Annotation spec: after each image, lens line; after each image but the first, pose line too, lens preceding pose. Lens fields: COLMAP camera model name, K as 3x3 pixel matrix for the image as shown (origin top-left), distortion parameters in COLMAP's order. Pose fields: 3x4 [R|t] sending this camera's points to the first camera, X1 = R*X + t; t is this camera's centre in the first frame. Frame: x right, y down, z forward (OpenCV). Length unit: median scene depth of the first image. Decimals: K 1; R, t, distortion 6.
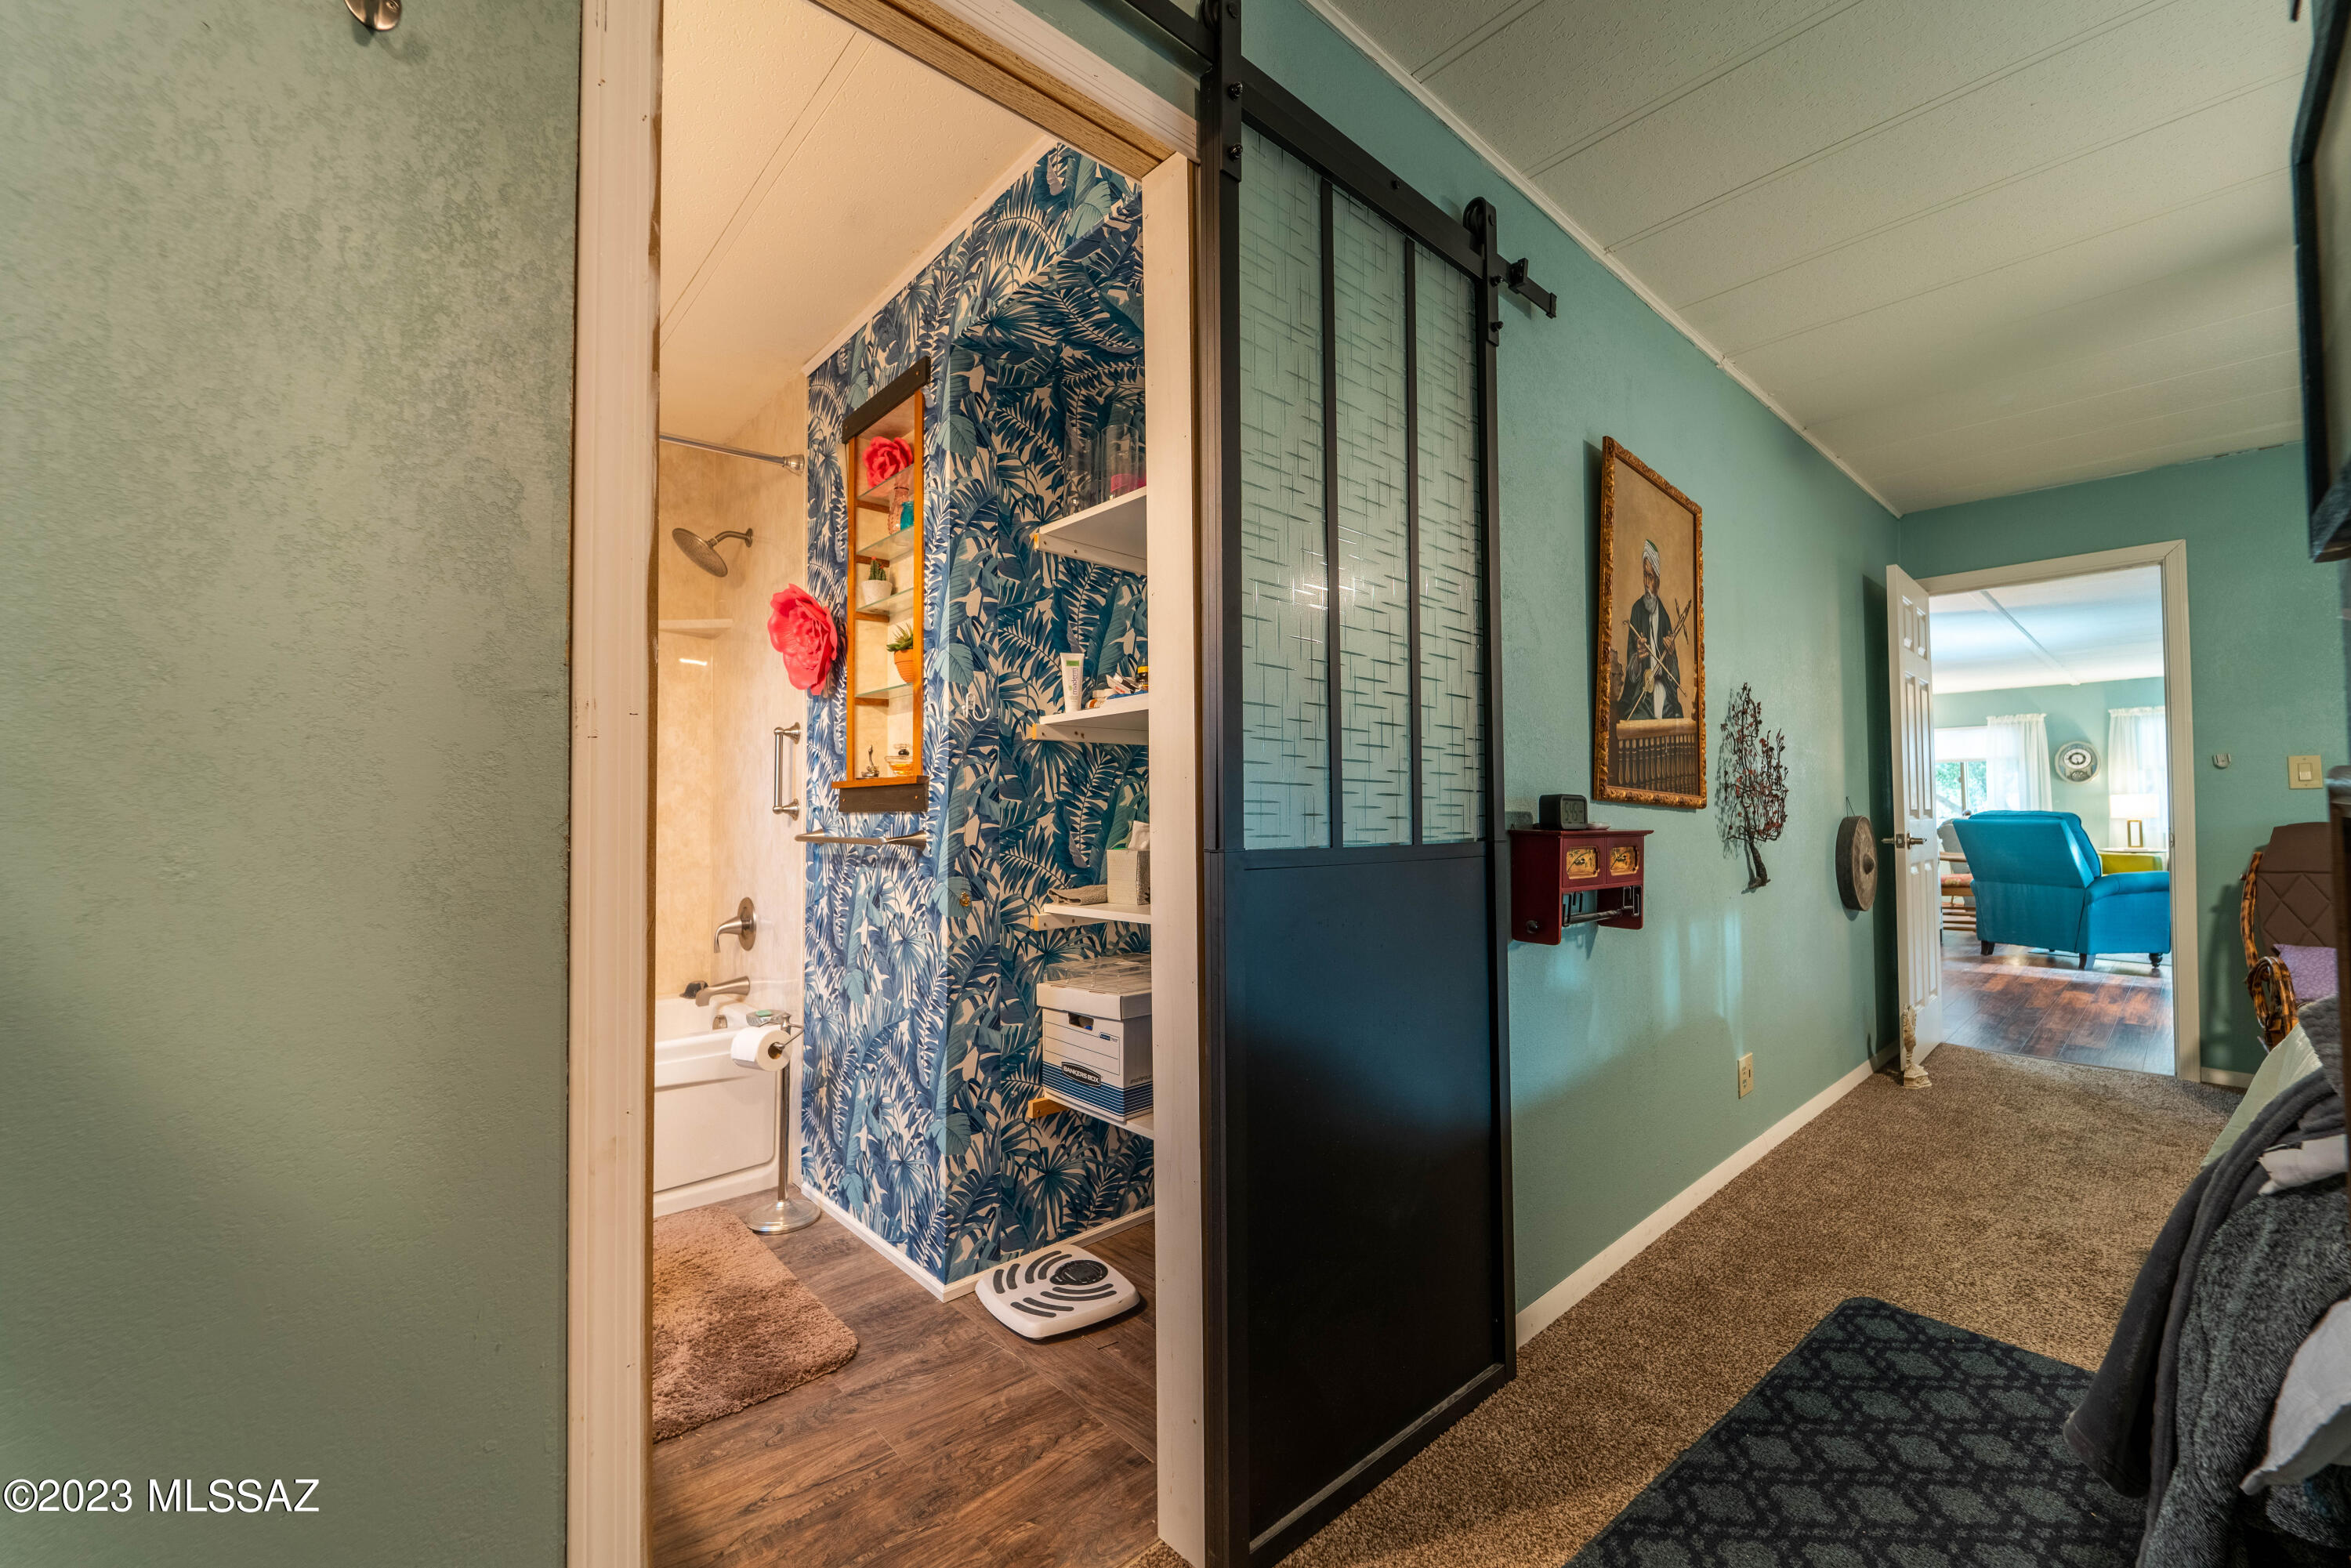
lens RADIAL K [[962.8, 0, 1171.7], [0, 962.8, 785.6], [0, 0, 1]] dist [-0.000501, -0.000742]
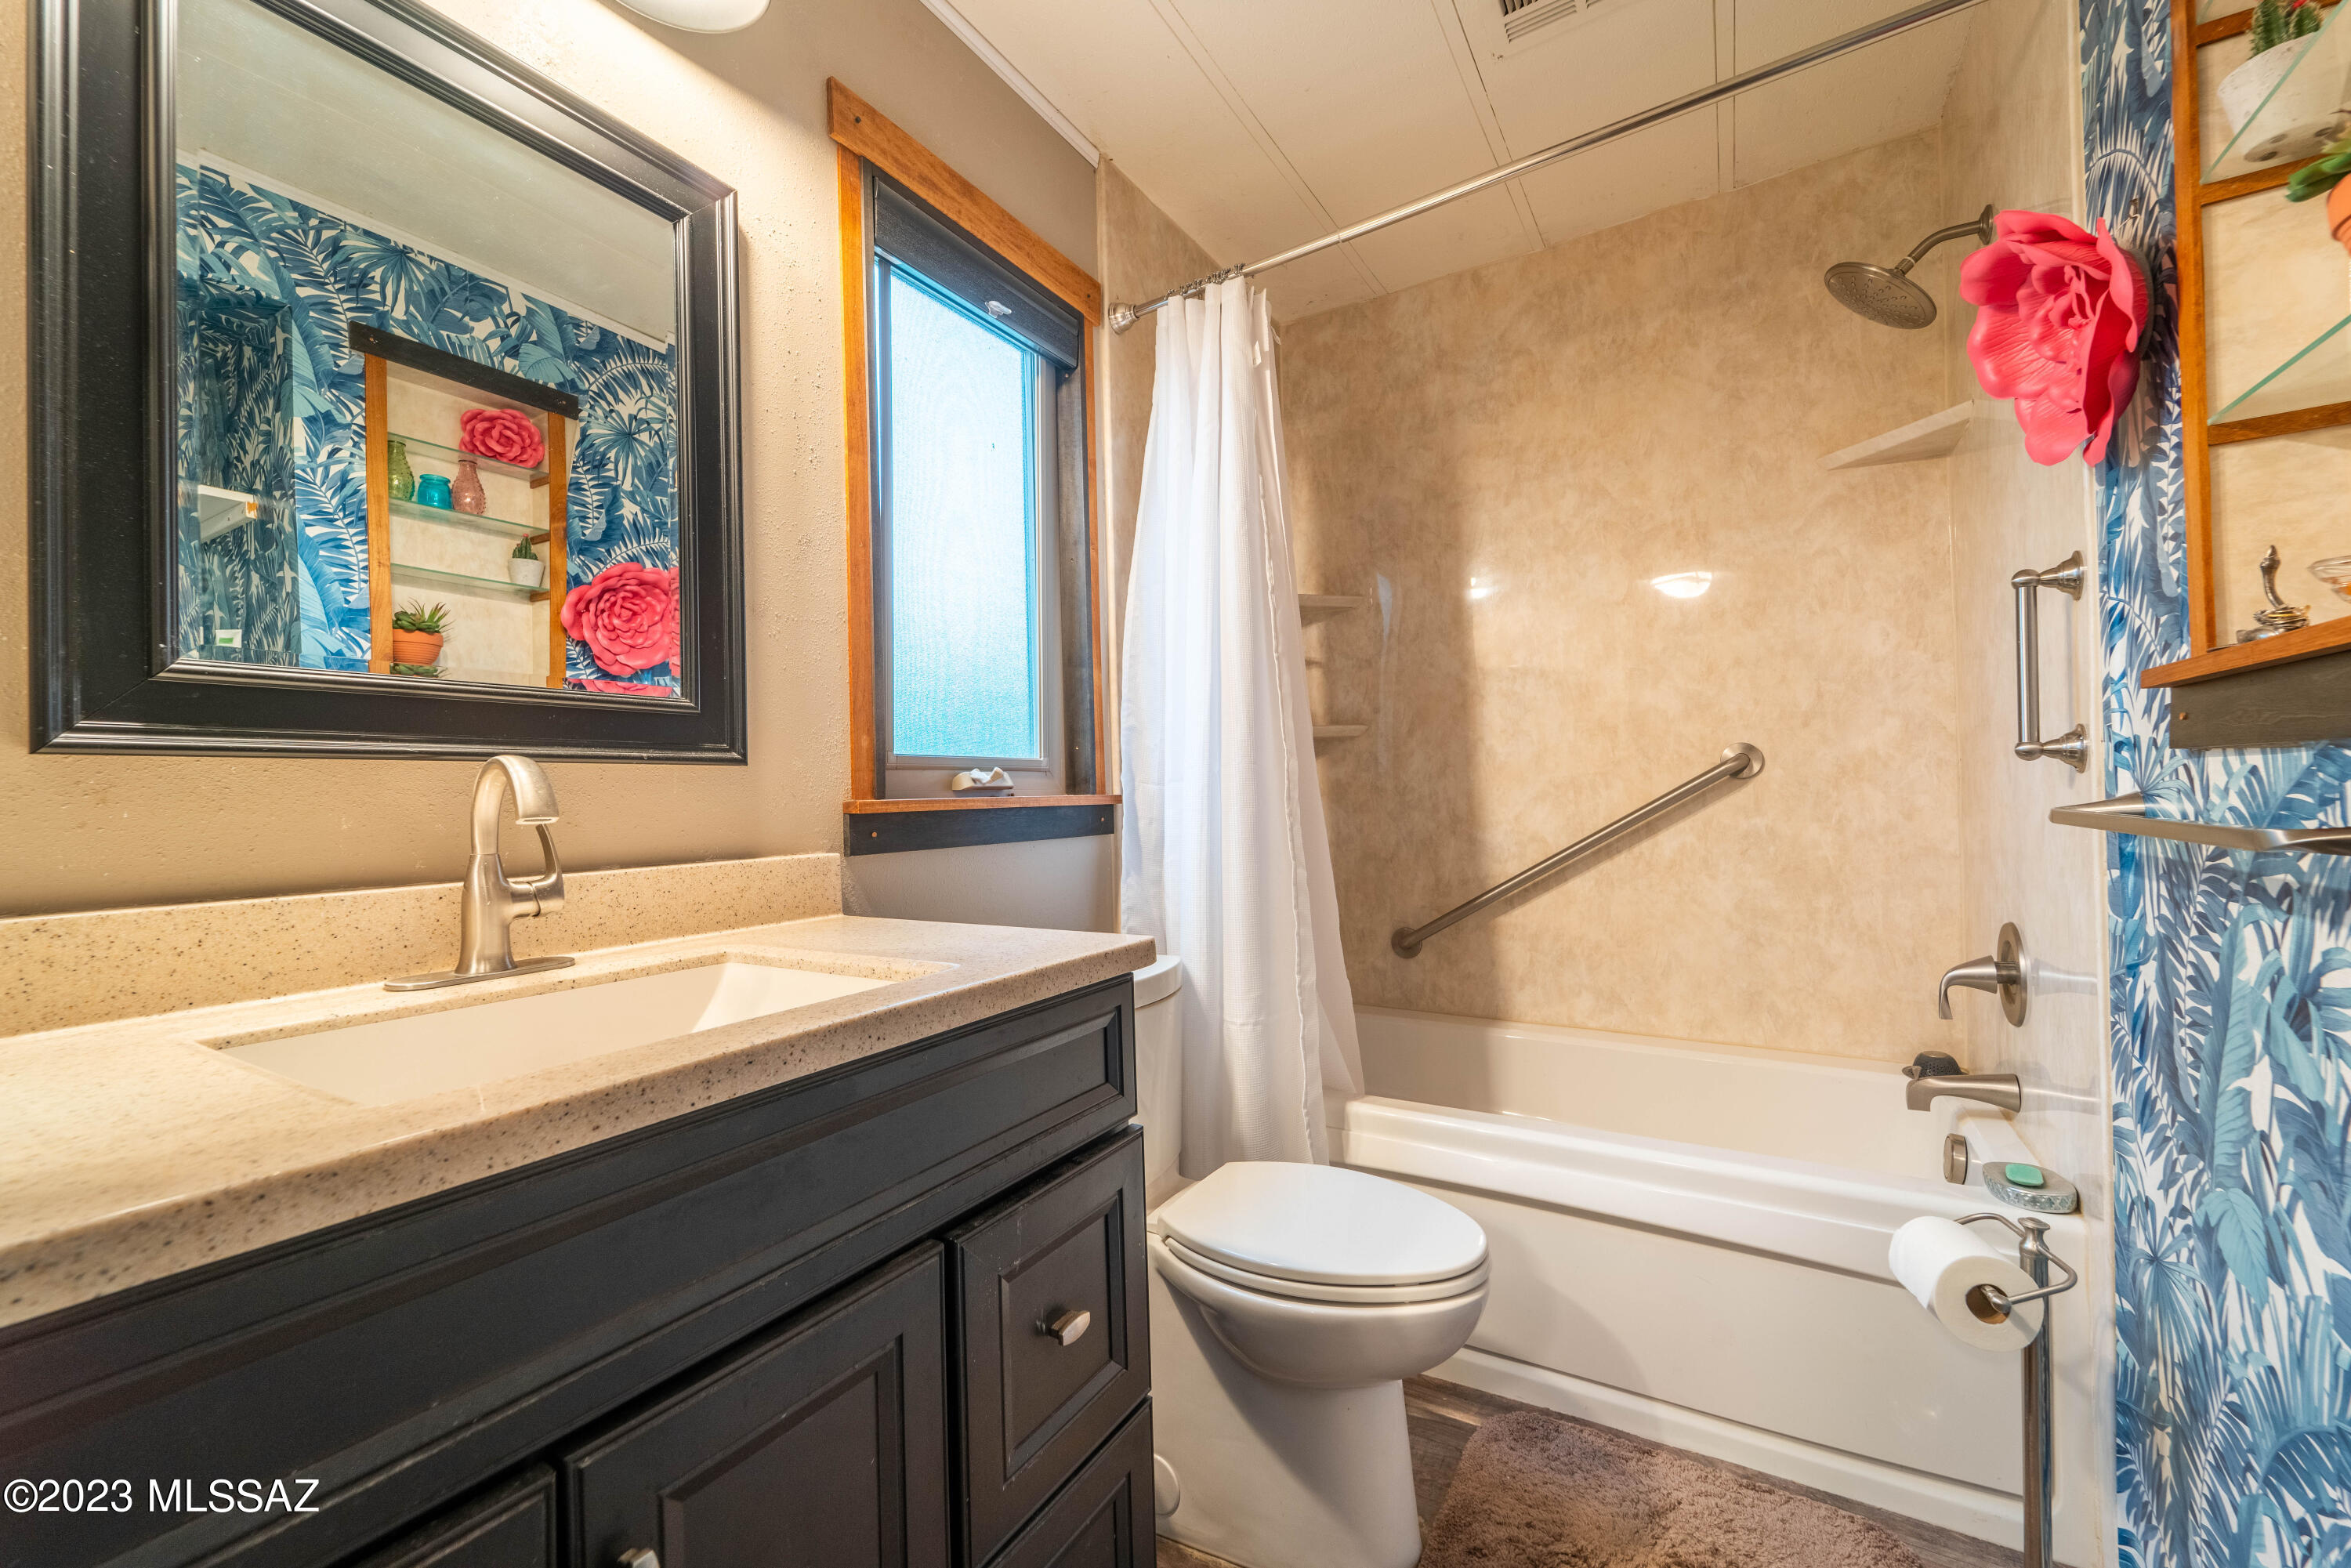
lens RADIAL K [[962.8, 0, 1171.7], [0, 962.8, 785.6], [0, 0, 1]] dist [-0.000501, -0.000742]
pose [[0.309254, -0.008914, -0.950938, -0.101876], [0.052674, 0.998582, 0.007769, 0.016975], [0.949520, -0.052492, 0.309285, 0.477921]]
